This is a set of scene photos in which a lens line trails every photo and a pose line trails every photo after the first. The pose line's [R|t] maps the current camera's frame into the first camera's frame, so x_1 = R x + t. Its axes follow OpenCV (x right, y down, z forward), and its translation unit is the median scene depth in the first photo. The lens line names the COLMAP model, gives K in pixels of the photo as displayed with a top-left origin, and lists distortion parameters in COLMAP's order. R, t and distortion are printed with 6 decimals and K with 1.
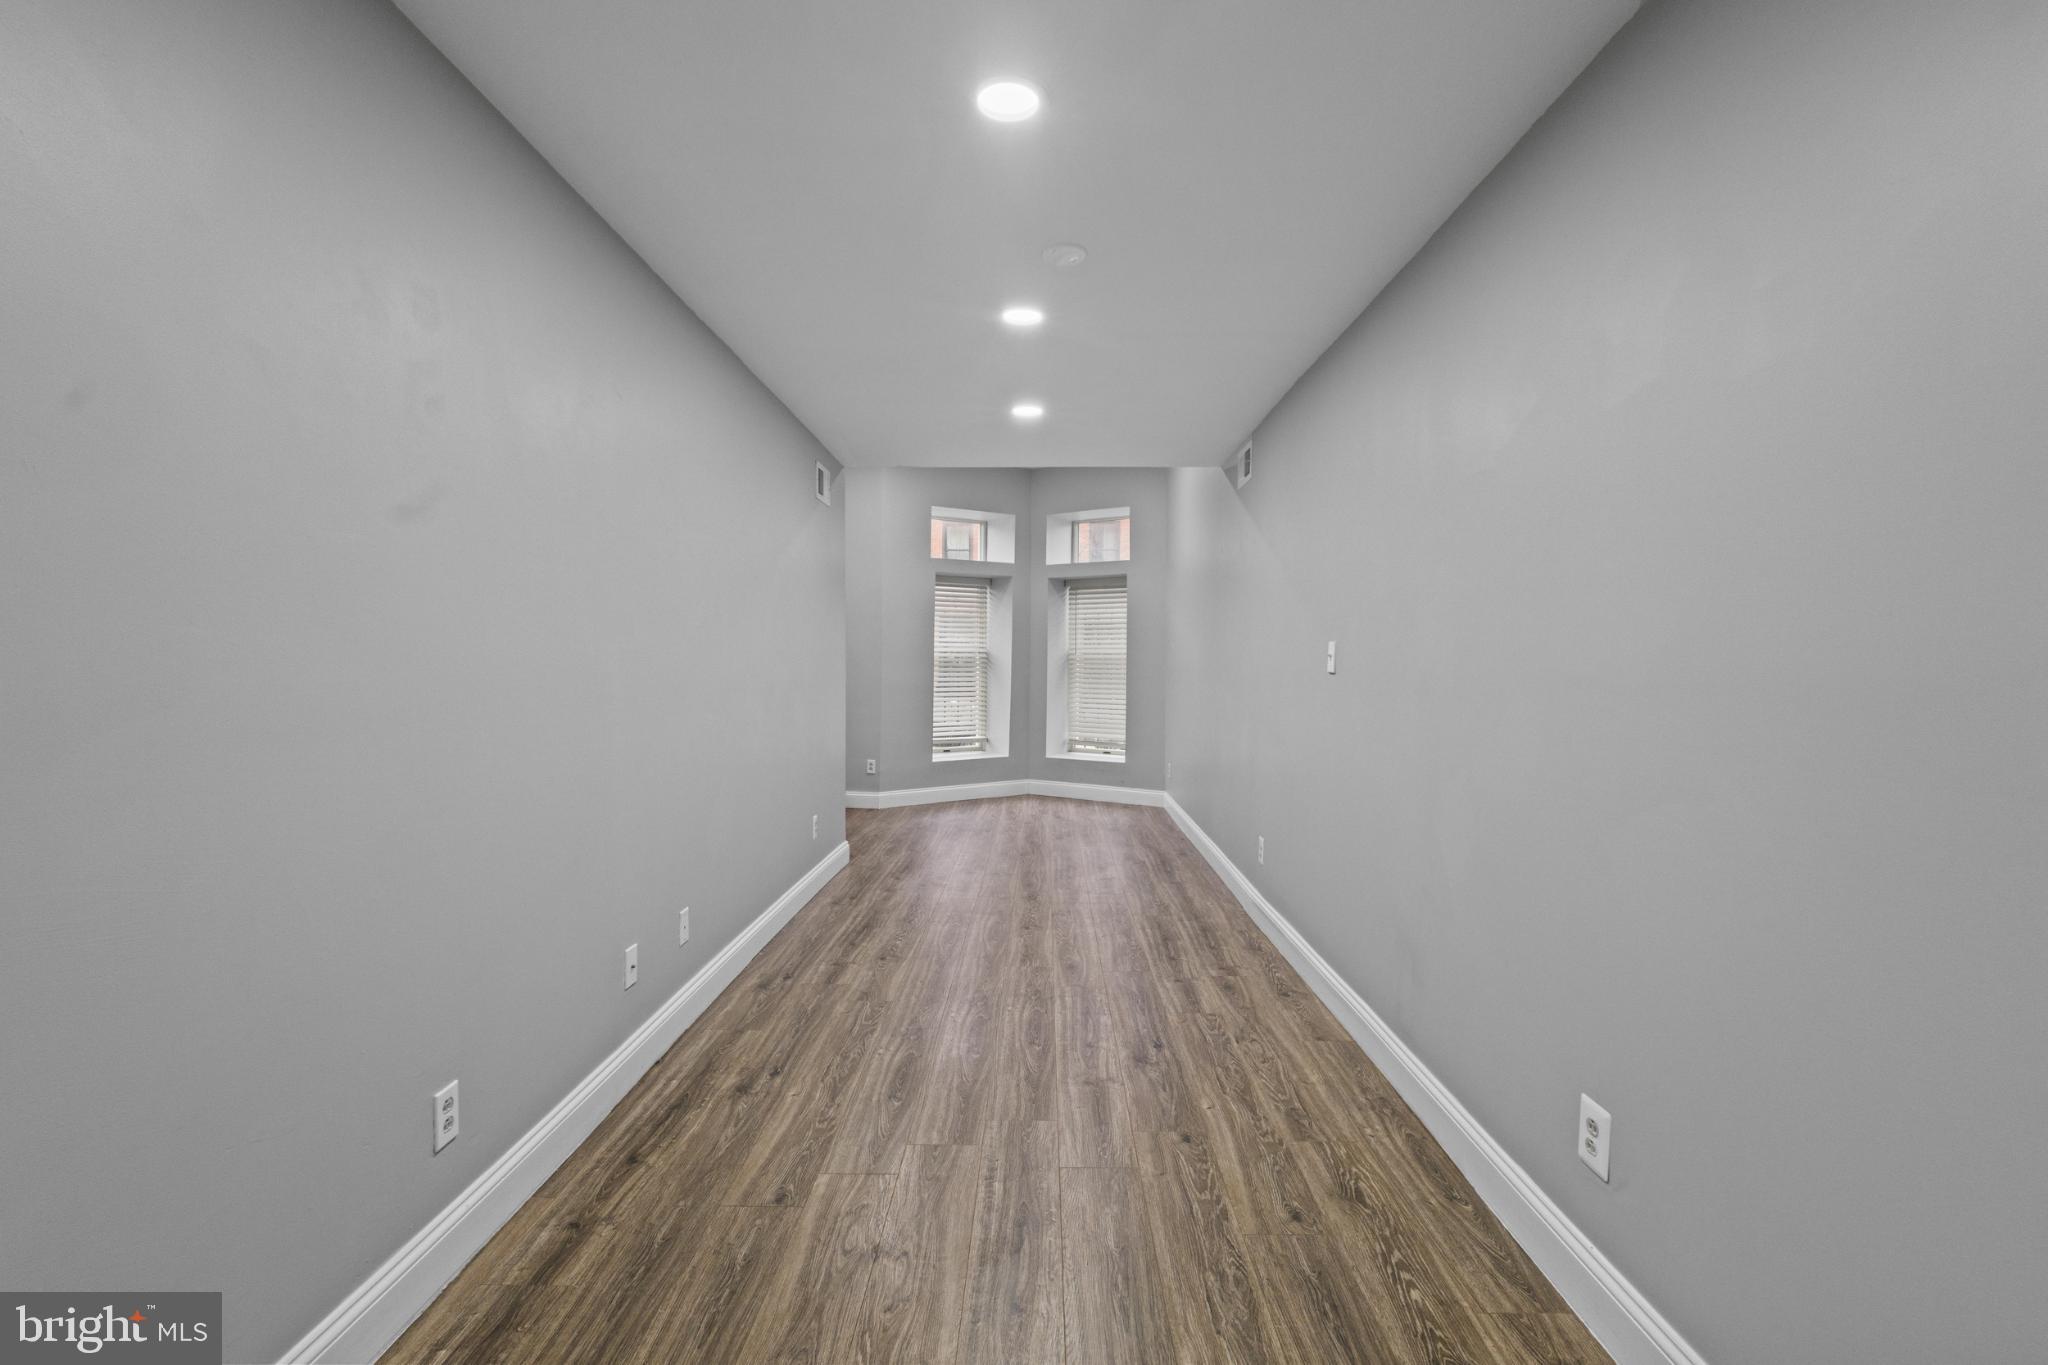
lens RADIAL K [[914.6, 0, 1028.3], [0, 914.6, 681.5], [0, 0, 1]] dist [-0.008744, 0.001737]
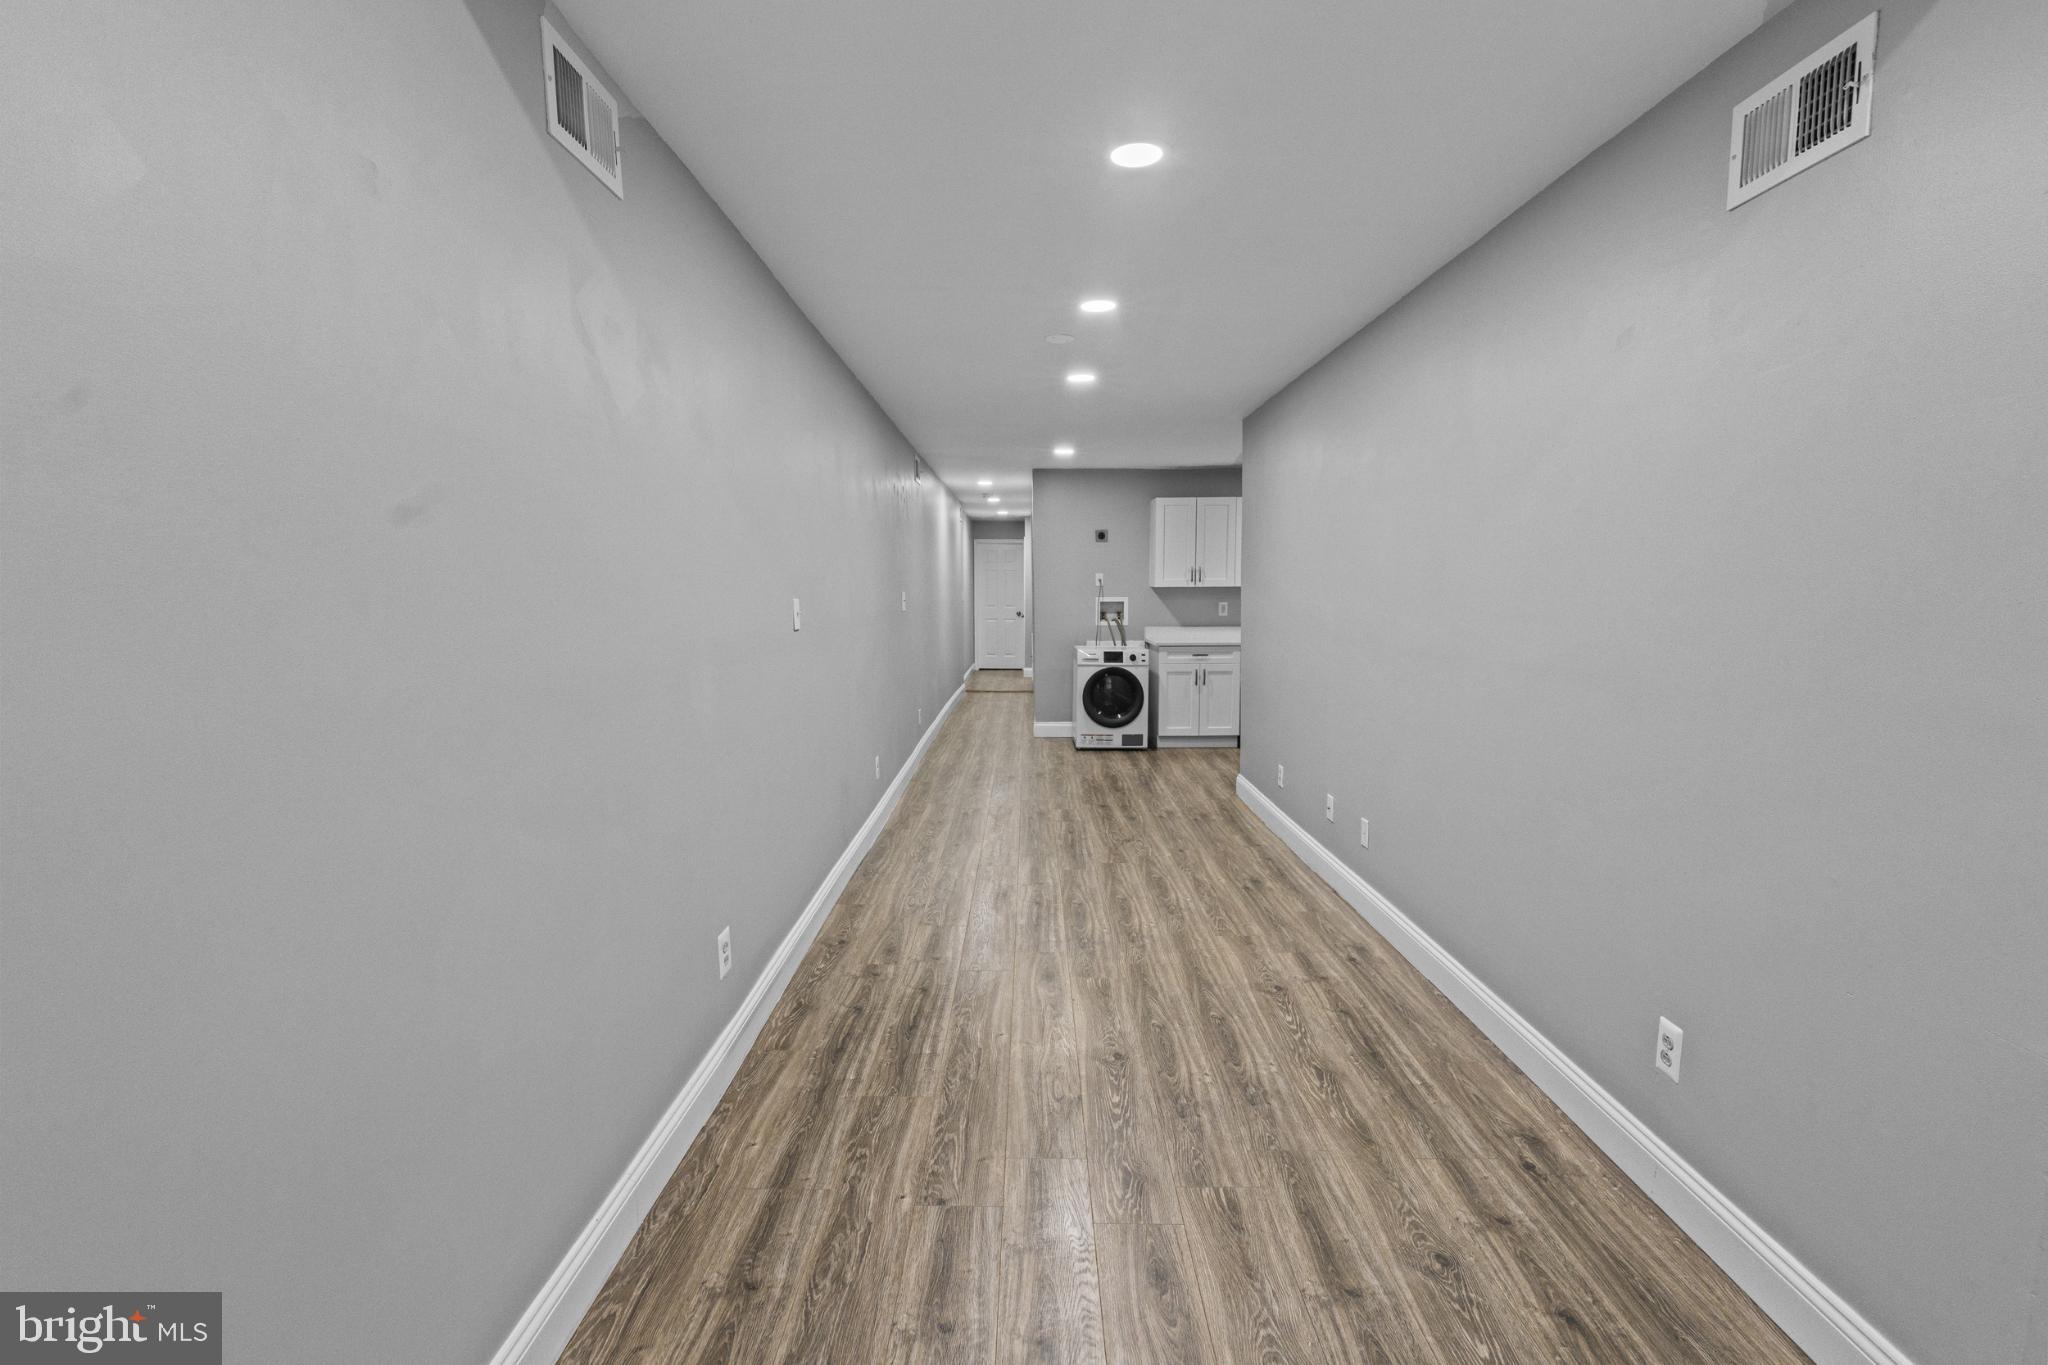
lens RADIAL K [[914.6, 0, 1019.9], [0, 914.6, 671.4], [0, 0, 1]] dist [-0.008744, 0.001737]
pose [[-0.999982, 0.000193, -0.006058, 0.082466], [-0.000494, 0.993570, 0.113214, -0.075522], [0.006041, 0.113215, -0.993552, 1.898926]]
